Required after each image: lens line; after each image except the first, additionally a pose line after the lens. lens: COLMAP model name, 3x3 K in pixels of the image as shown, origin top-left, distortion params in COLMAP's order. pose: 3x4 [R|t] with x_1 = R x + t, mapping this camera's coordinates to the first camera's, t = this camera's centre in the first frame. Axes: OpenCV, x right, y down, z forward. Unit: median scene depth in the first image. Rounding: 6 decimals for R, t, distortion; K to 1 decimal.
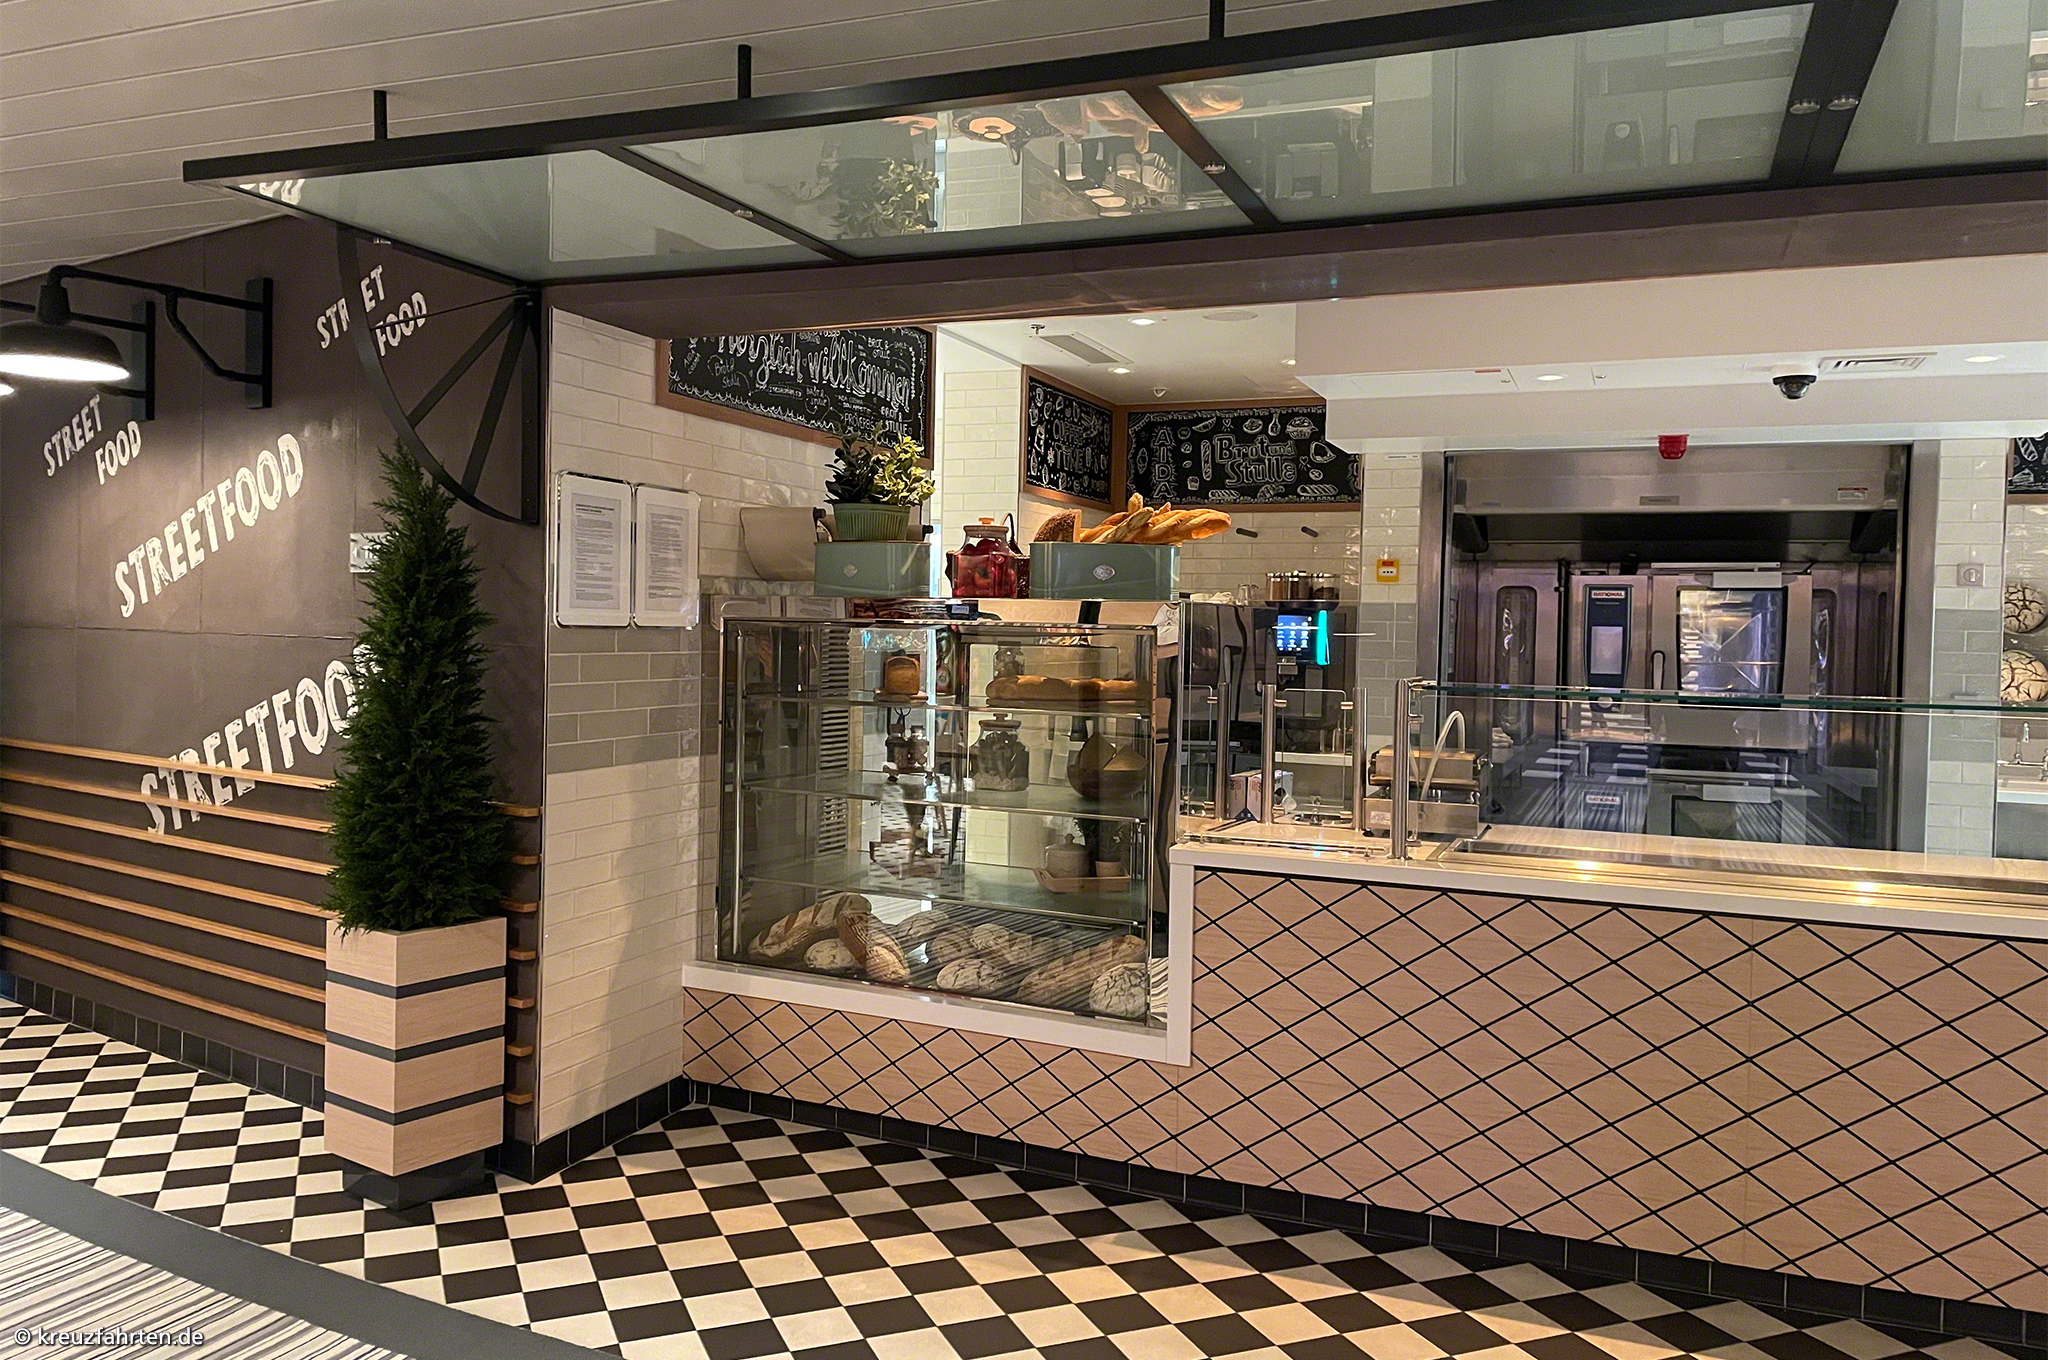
lens RADIAL K [[1555.2, 0, 1024.0], [0, 1555.2, 680.0], [0, 0, 1]] dist [0.007026, 0.003718]
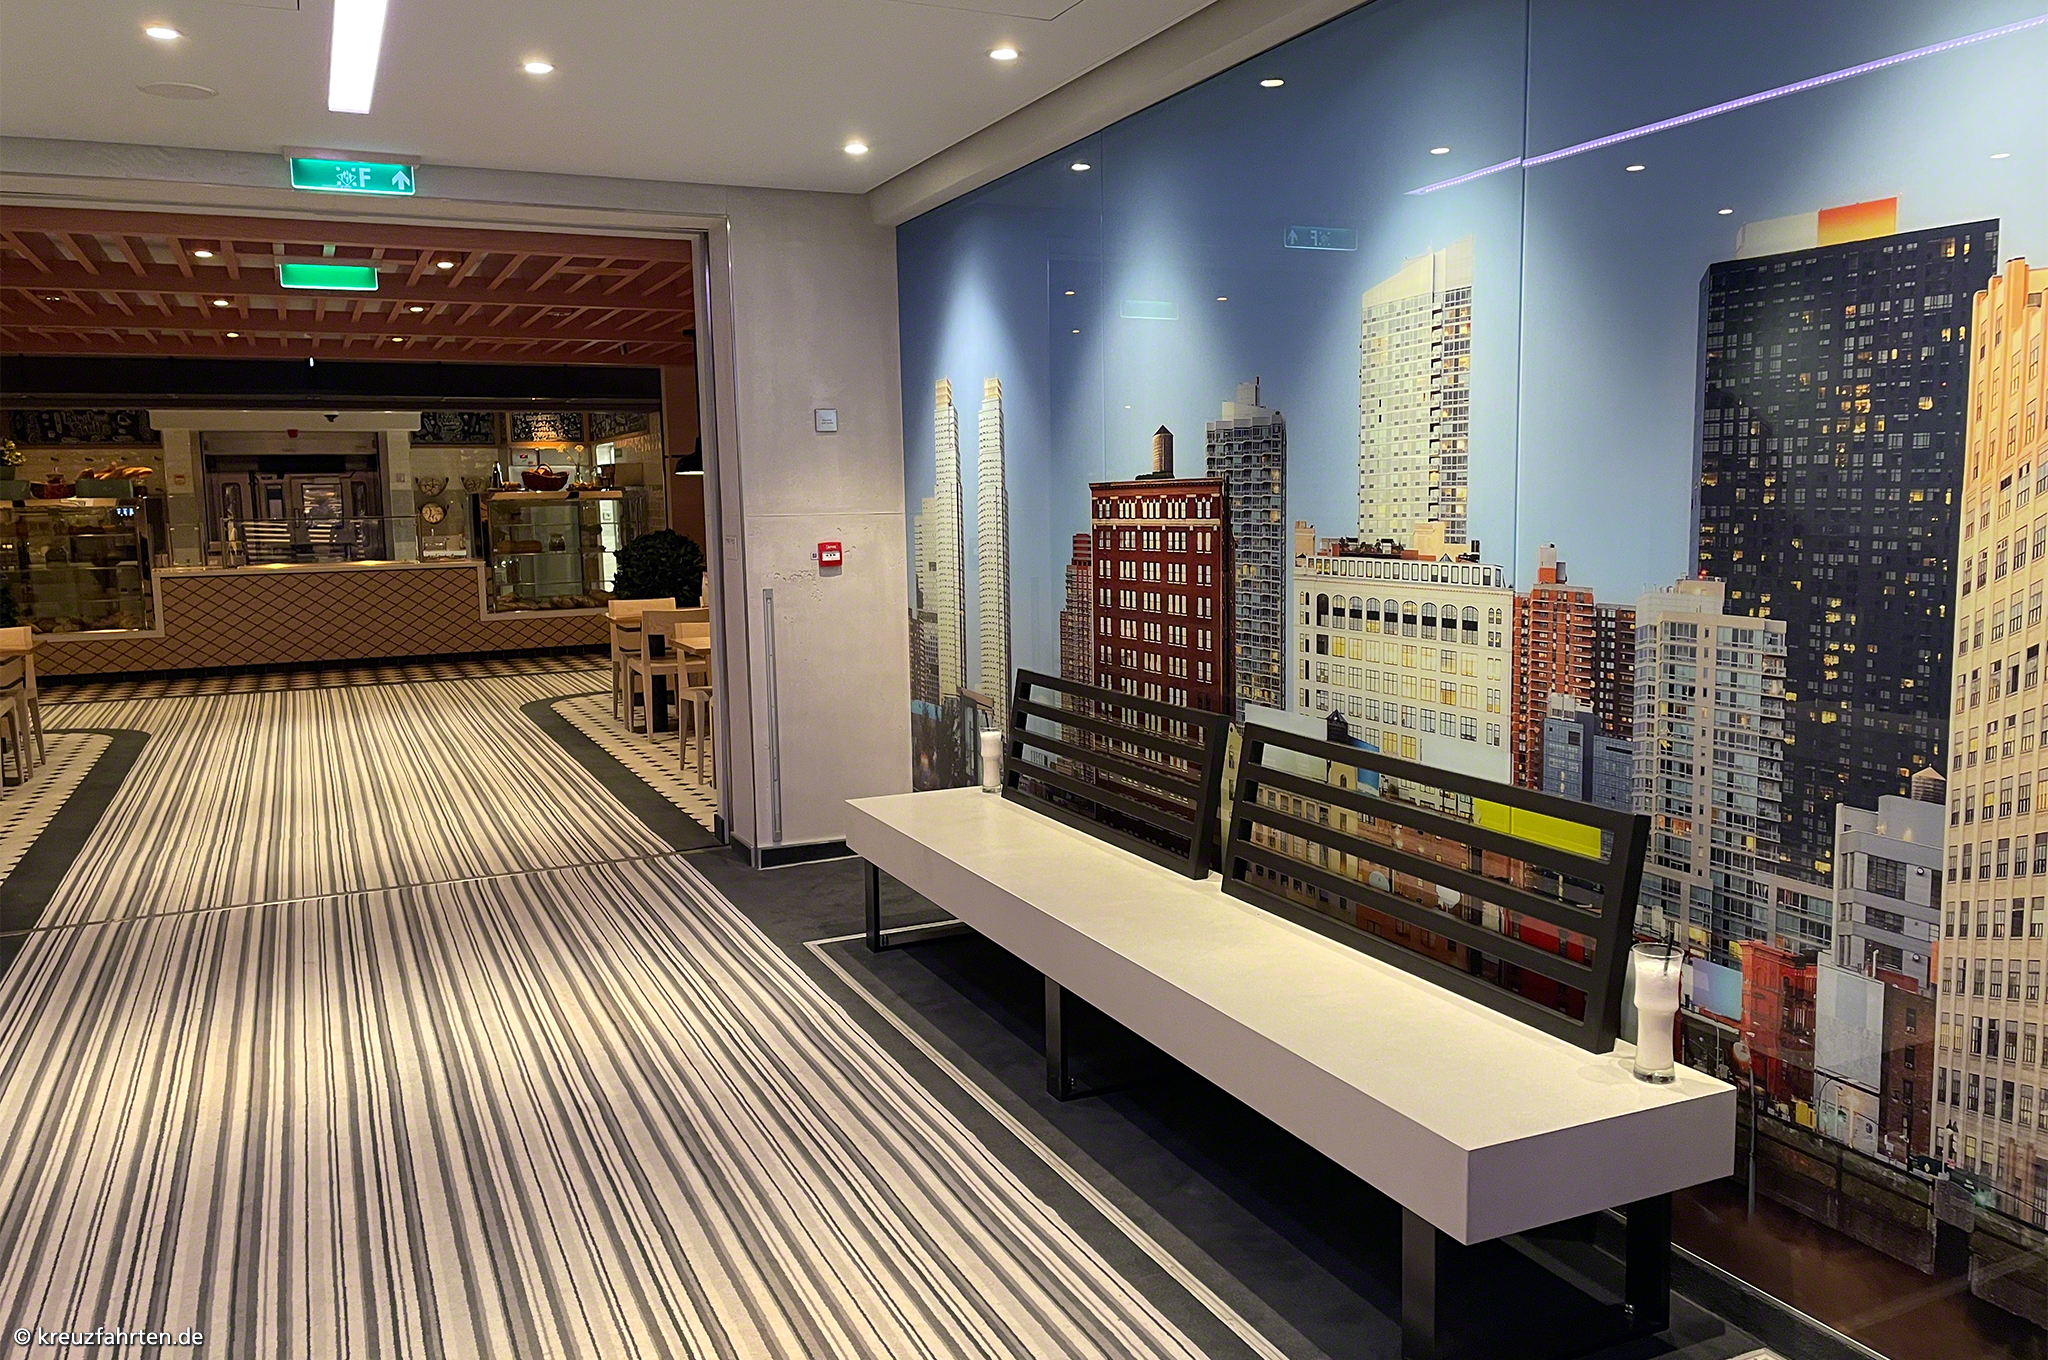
lens RADIAL K [[1555.2, 0, 1024.0], [0, 1555.2, 680.0], [0, 0, 1]] dist [0.007026, 0.003718]
pose [[0.685810, -0.121425, 0.717580, -0.684674], [0.054810, 0.991801, 0.115444, 0.033376], [-0.725714, -0.039842, 0.686842, -1.740702]]
